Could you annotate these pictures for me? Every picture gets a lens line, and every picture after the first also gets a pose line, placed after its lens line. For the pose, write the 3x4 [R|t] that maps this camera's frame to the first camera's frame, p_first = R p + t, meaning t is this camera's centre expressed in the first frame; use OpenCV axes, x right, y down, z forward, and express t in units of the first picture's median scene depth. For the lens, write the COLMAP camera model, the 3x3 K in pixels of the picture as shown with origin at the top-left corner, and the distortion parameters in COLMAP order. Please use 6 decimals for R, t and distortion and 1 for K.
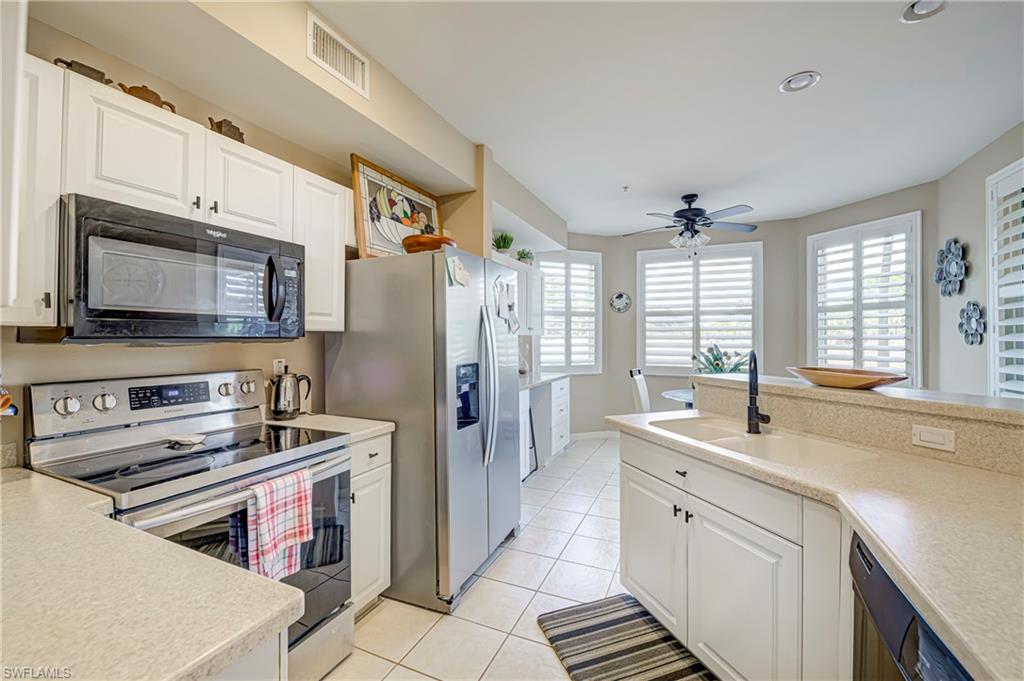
lens RADIAL K [[421.5, 0, 509.4], [0, 421.5, 333.2], [0, 0, 1]] dist [-0.003555, -0.000327]
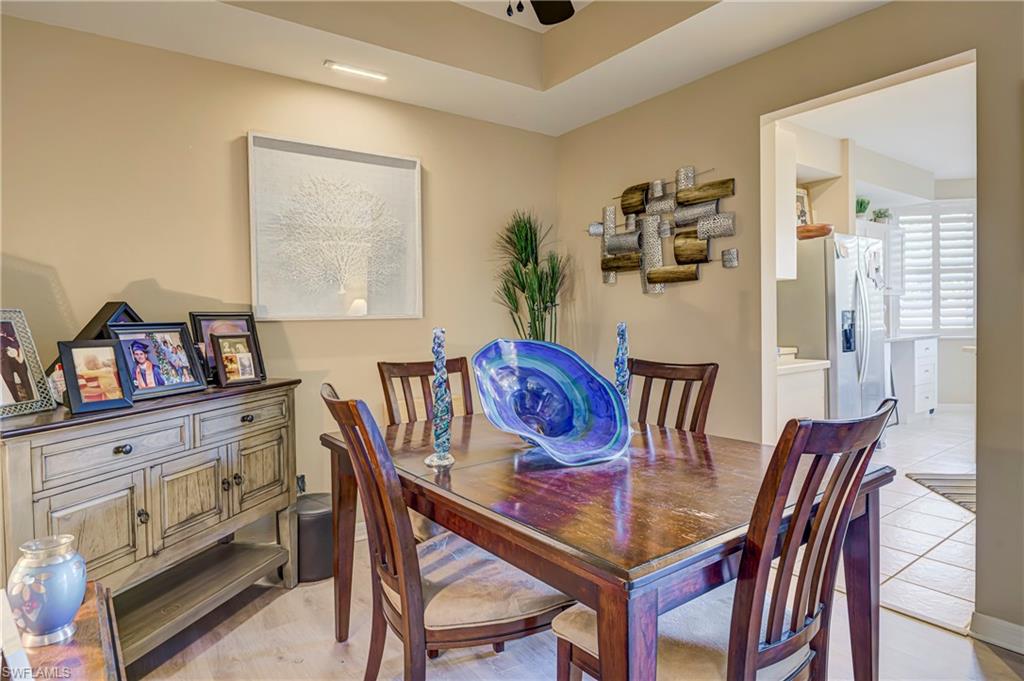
lens RADIAL K [[590.6, 0, 519.8], [0, 590.6, 328.6], [0, 0, 1]] dist [0.006364, 0.000744]
pose [[0.884927, -0.007894, -0.465663, -0.130904], [0.024519, 0.999259, 0.029655, 0.040636], [0.465084, -0.037660, 0.884465, -1.195130]]
